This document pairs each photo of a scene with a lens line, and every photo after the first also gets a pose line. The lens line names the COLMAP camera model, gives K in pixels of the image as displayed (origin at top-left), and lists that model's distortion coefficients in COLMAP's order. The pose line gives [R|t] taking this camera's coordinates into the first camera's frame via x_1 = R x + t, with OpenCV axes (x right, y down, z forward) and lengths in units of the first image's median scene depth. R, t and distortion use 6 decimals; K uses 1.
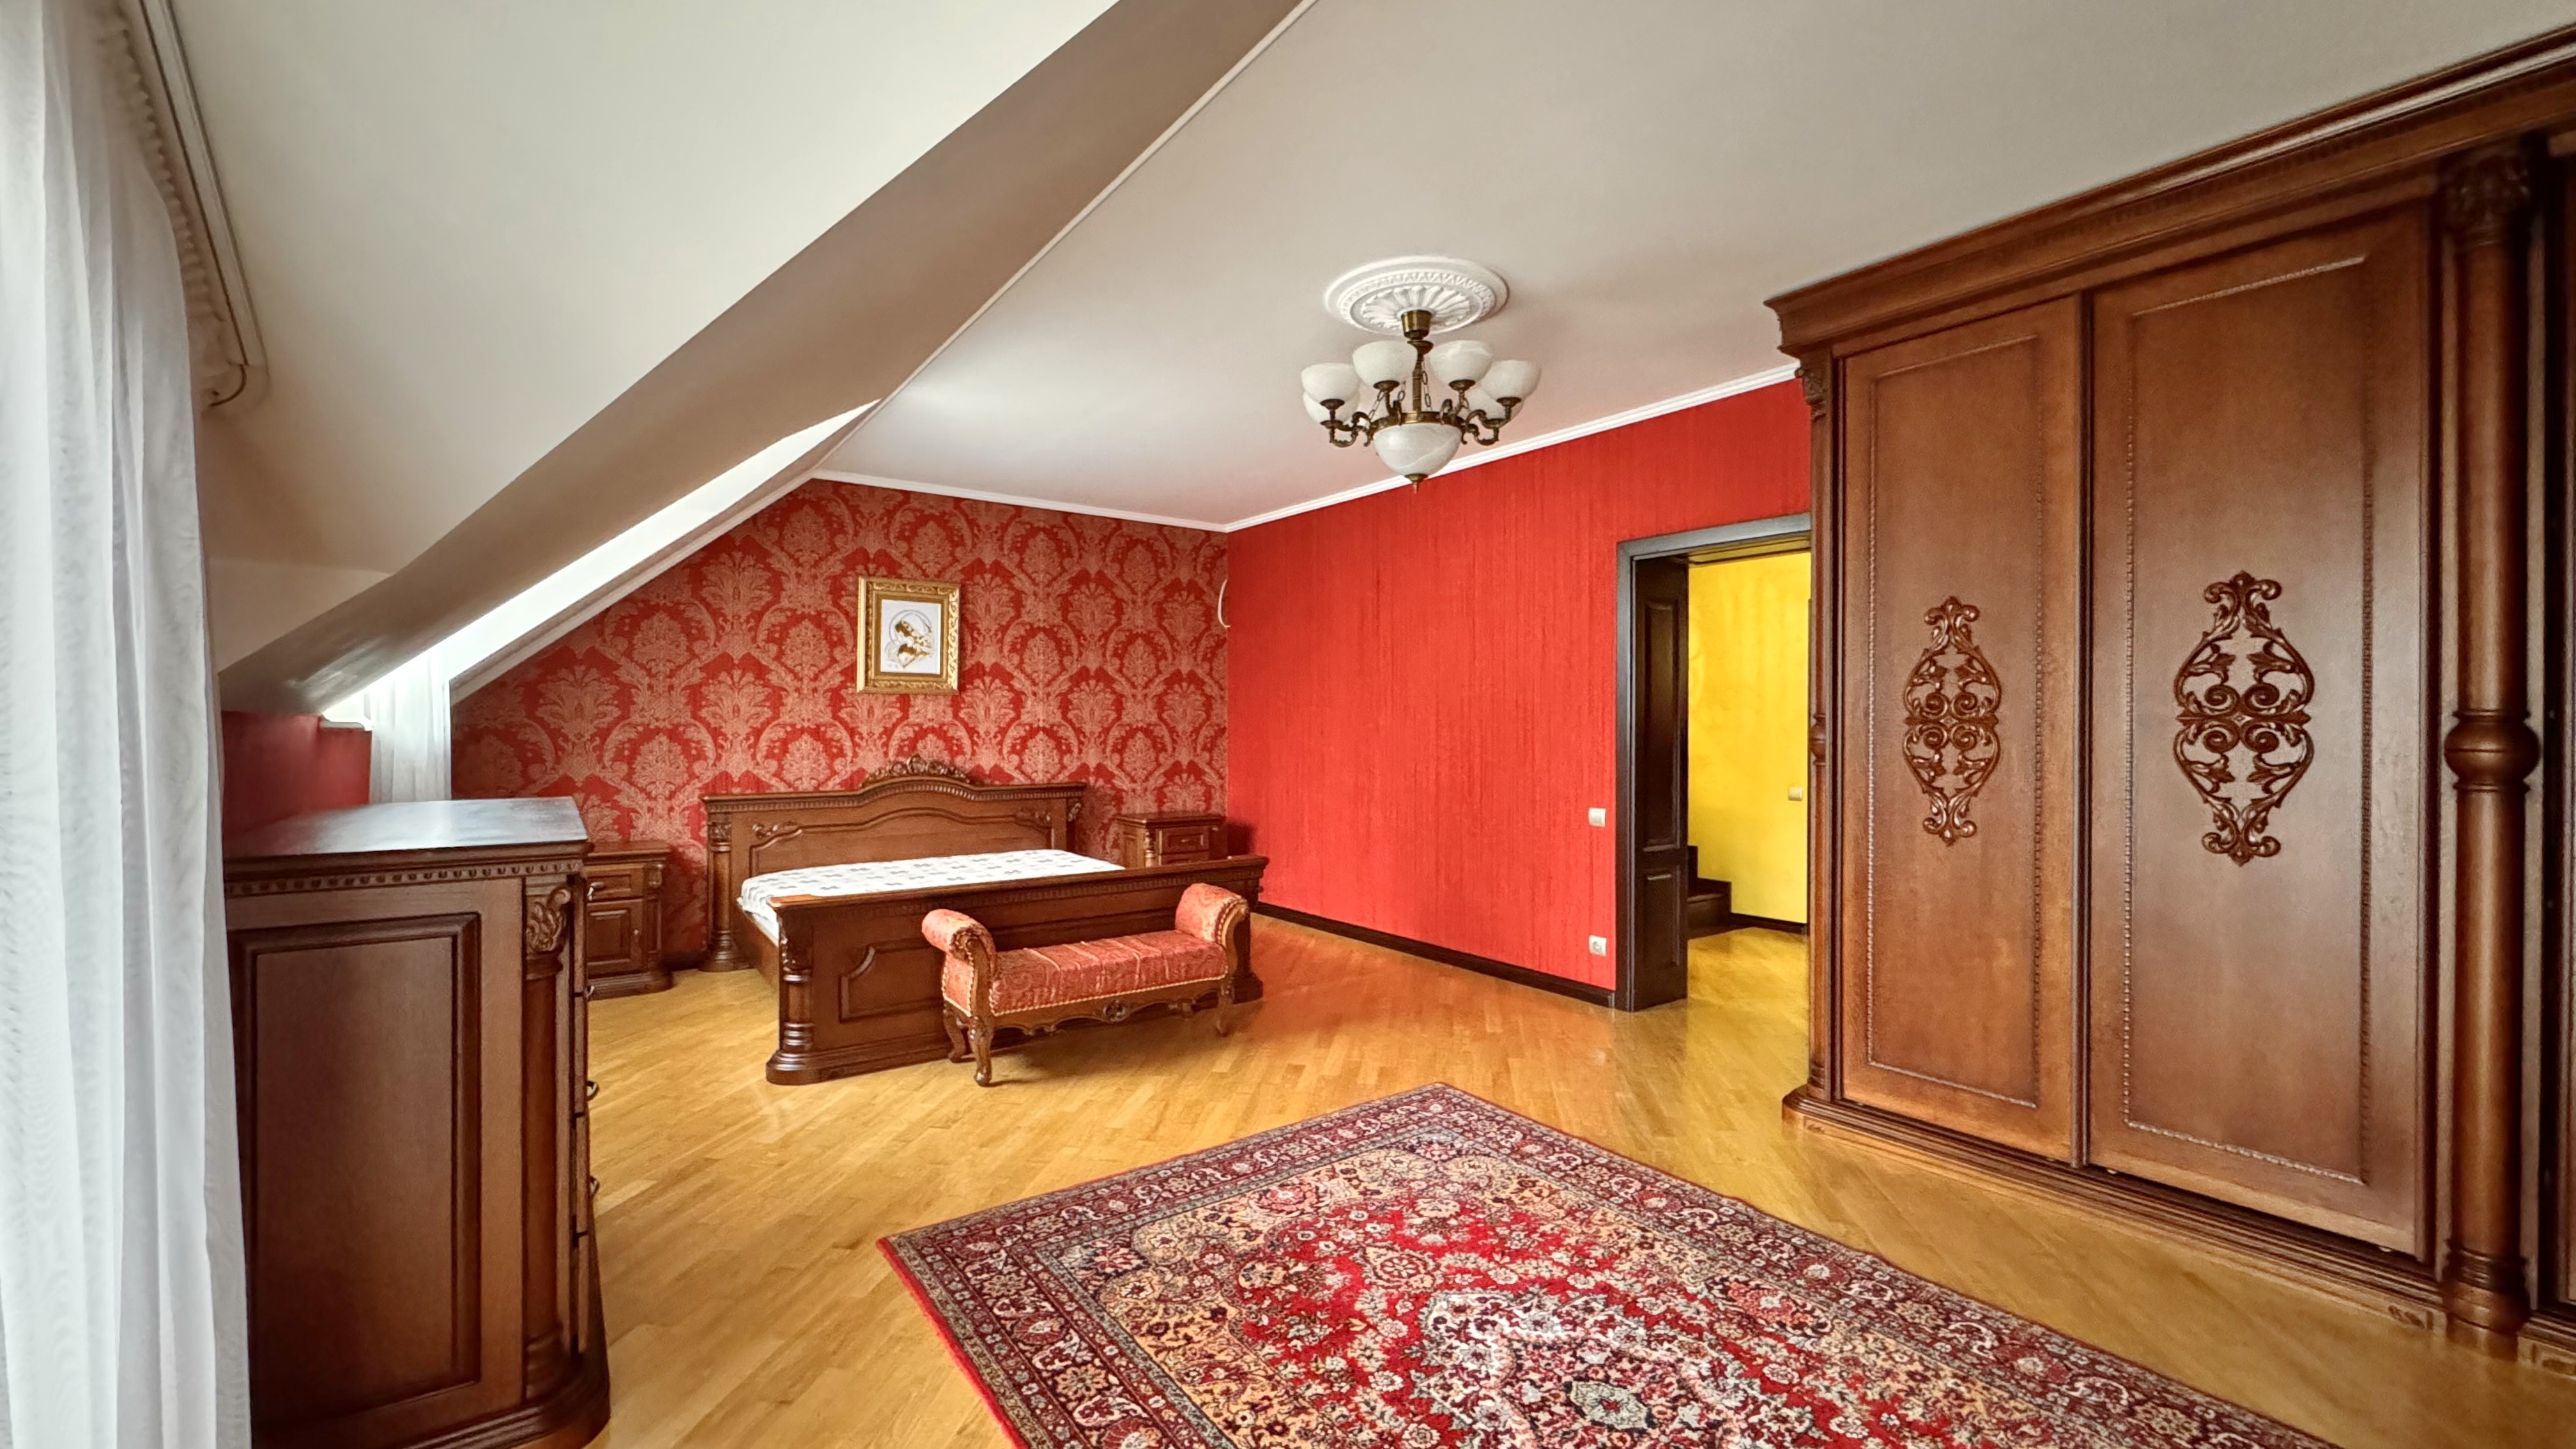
lens RADIAL K [[1026.6, 0, 1287.3], [0, 1026.6, 717.6], [0, 0, 1]] dist [-0.001590, 0.000020]
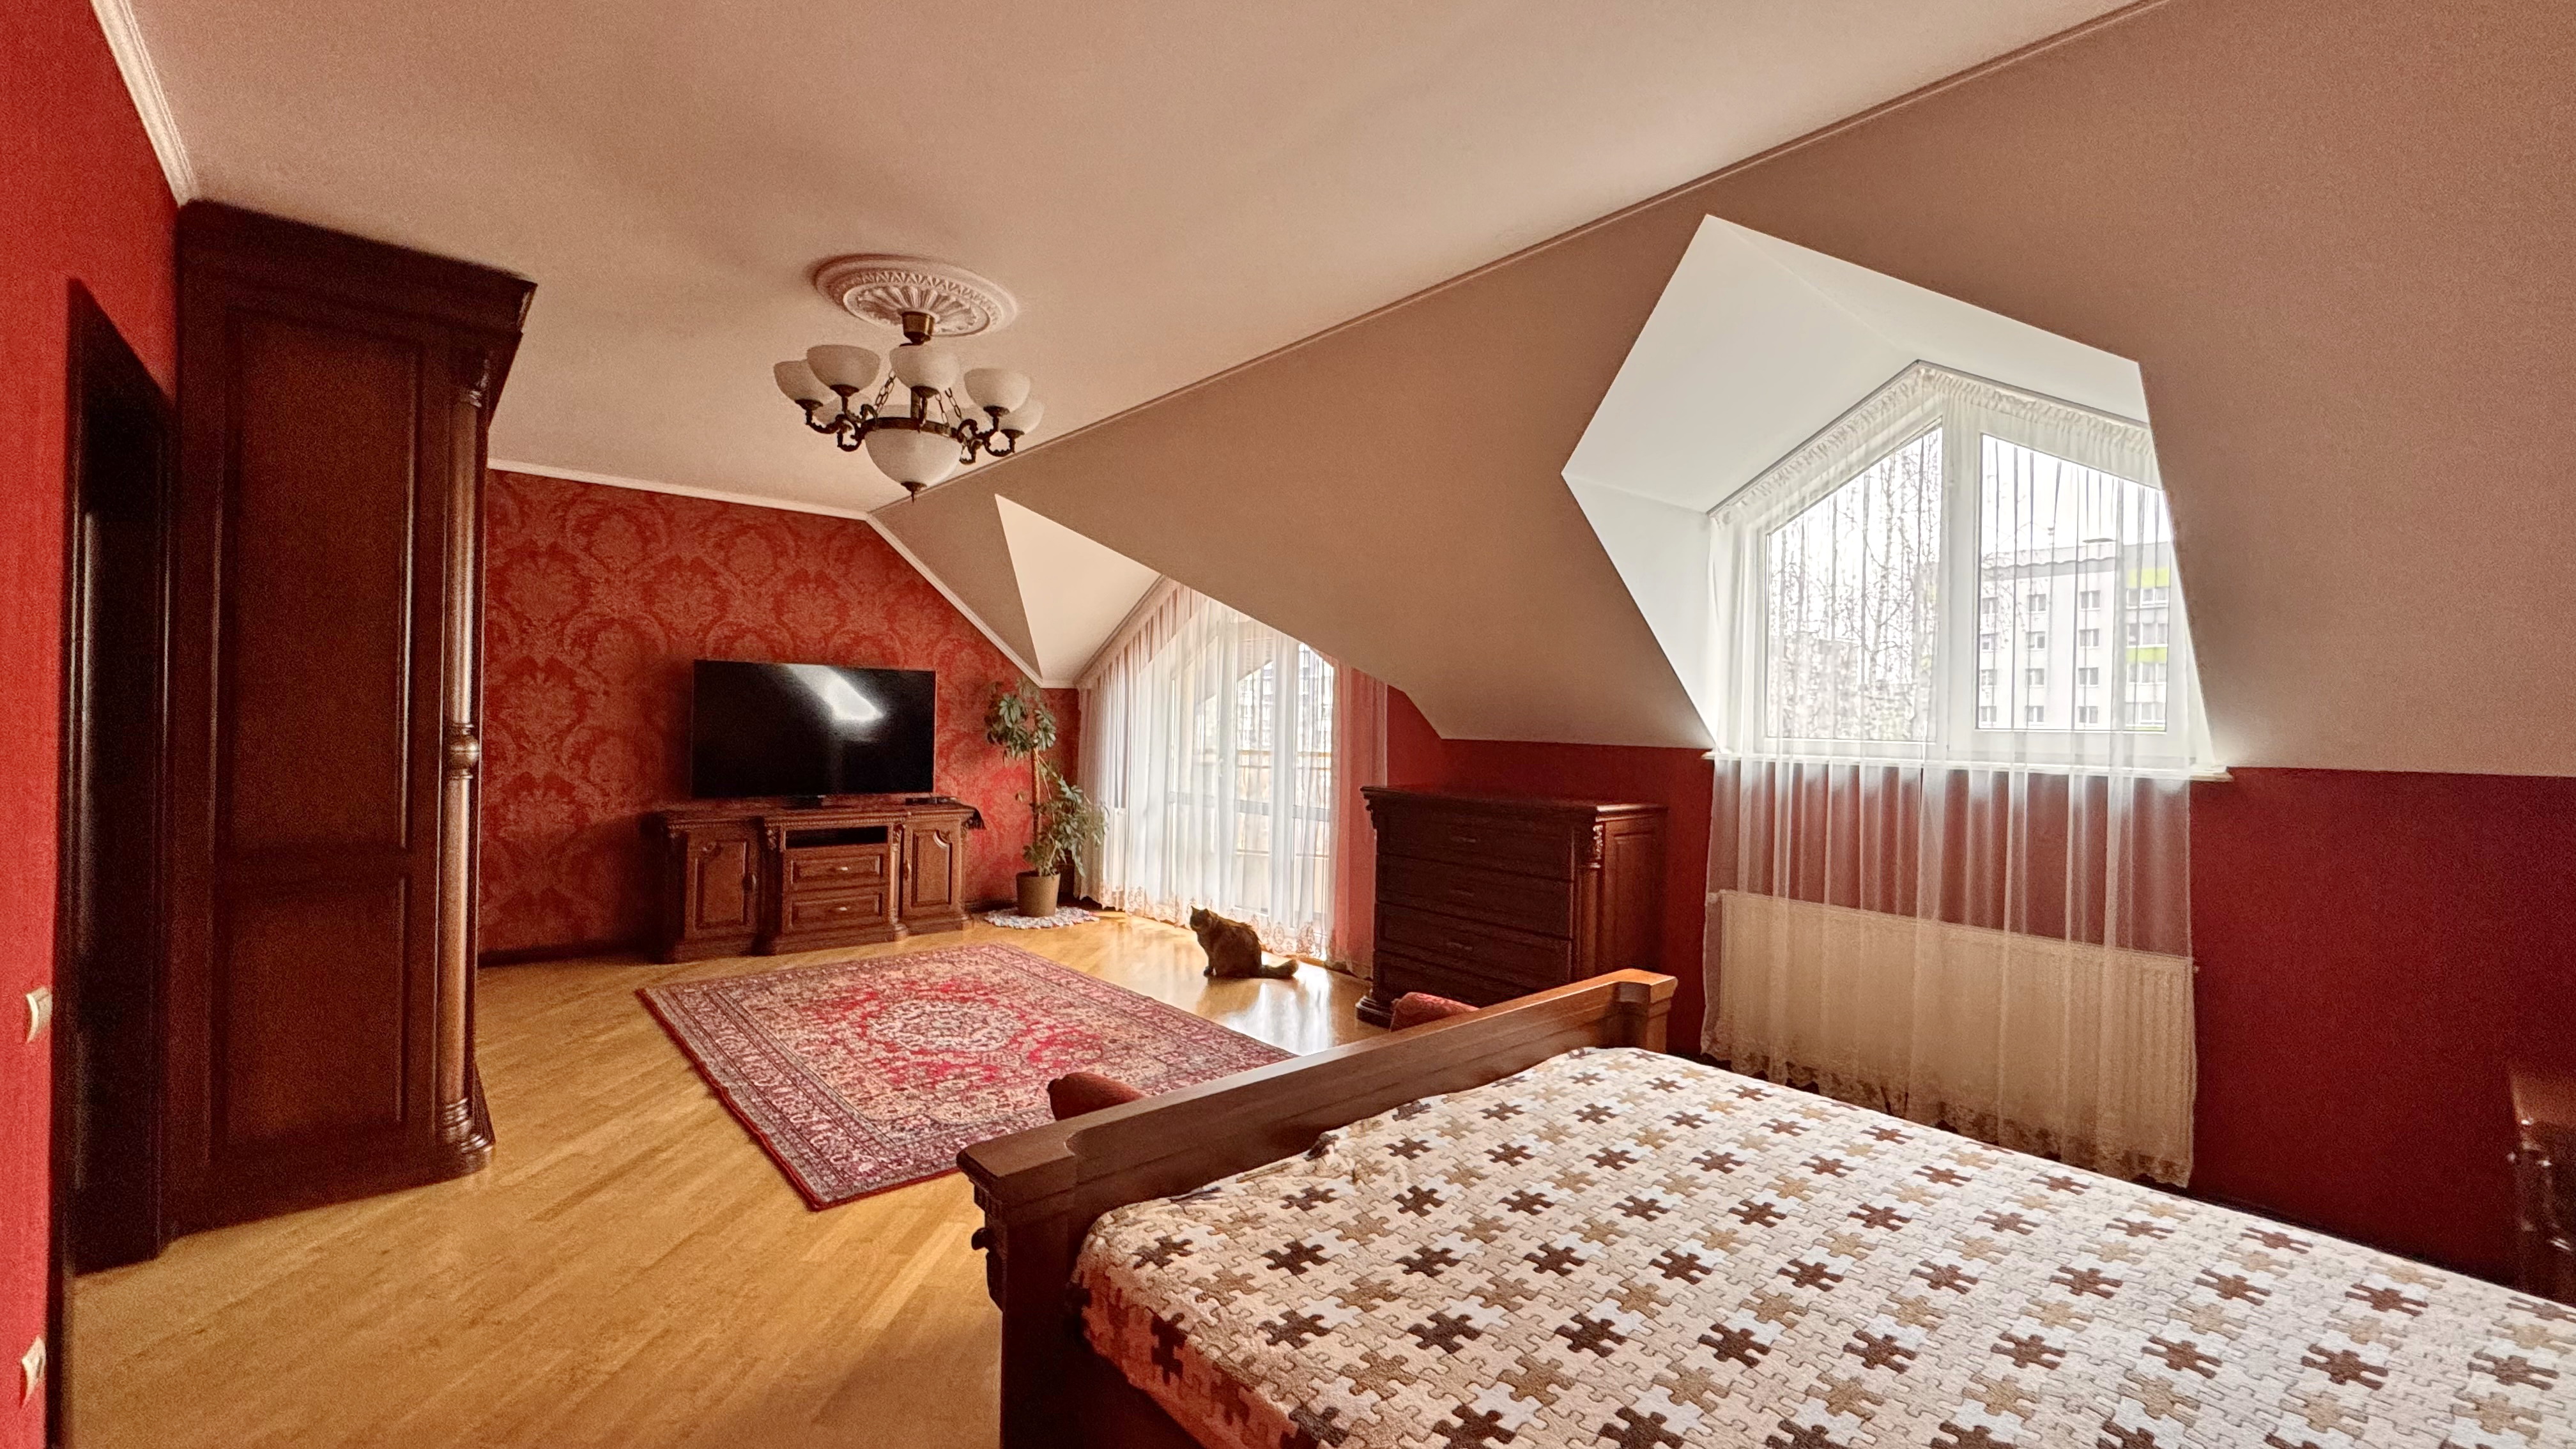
lens RADIAL K [[1026.6, 0, 1283.4], [0, 1026.6, 722.2], [0, 0, 1]] dist [-0.001590, 0.000020]
pose [[-0.996075, -0.021370, -0.085897, -0.145851], [-0.021227, 0.999771, -0.002587, -0.019000], [0.085932, -0.000754, -0.996301, 2.073007]]
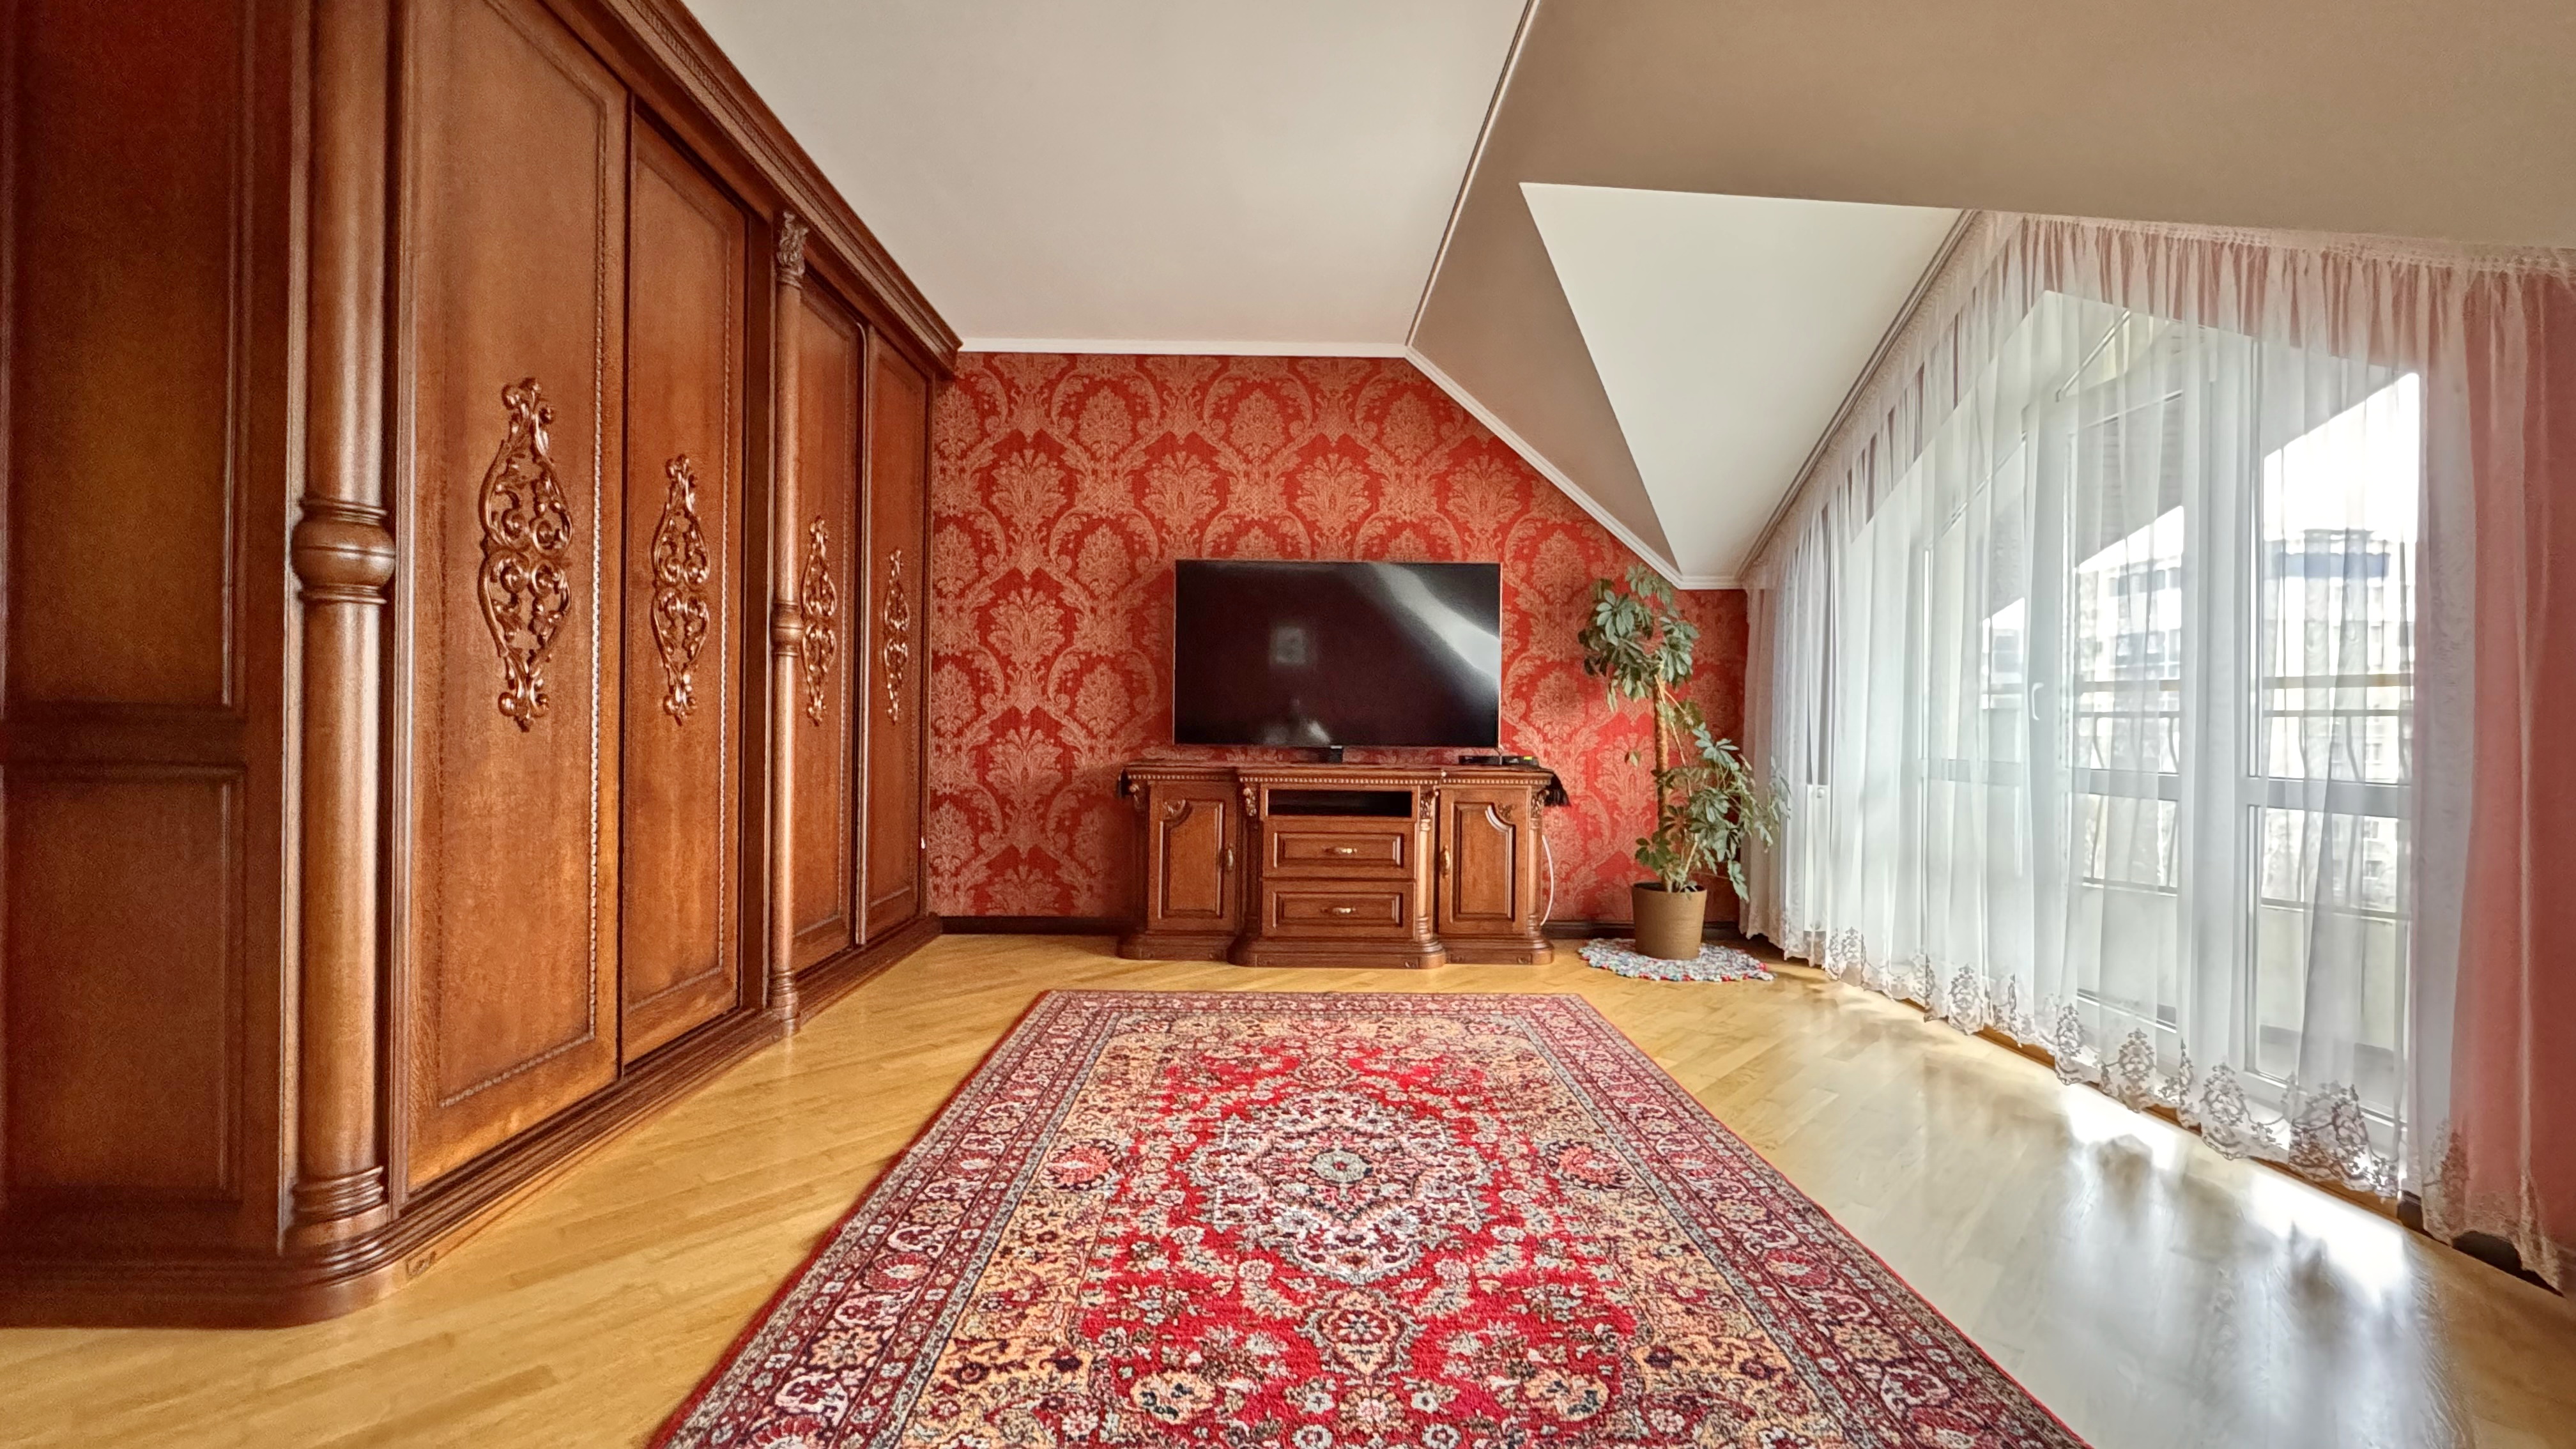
lens RADIAL K [[1026.6, 0, 1289.7], [0, 1026.6, 720.5], [0, 0, 1]] dist [-0.001590, 0.000020]
pose [[-0.818843, -0.011014, 0.573912, -0.179065], [-0.014238, 0.999898, -0.001125, 0.104498], [-0.573841, -0.009093, -0.818917, 1.202202]]
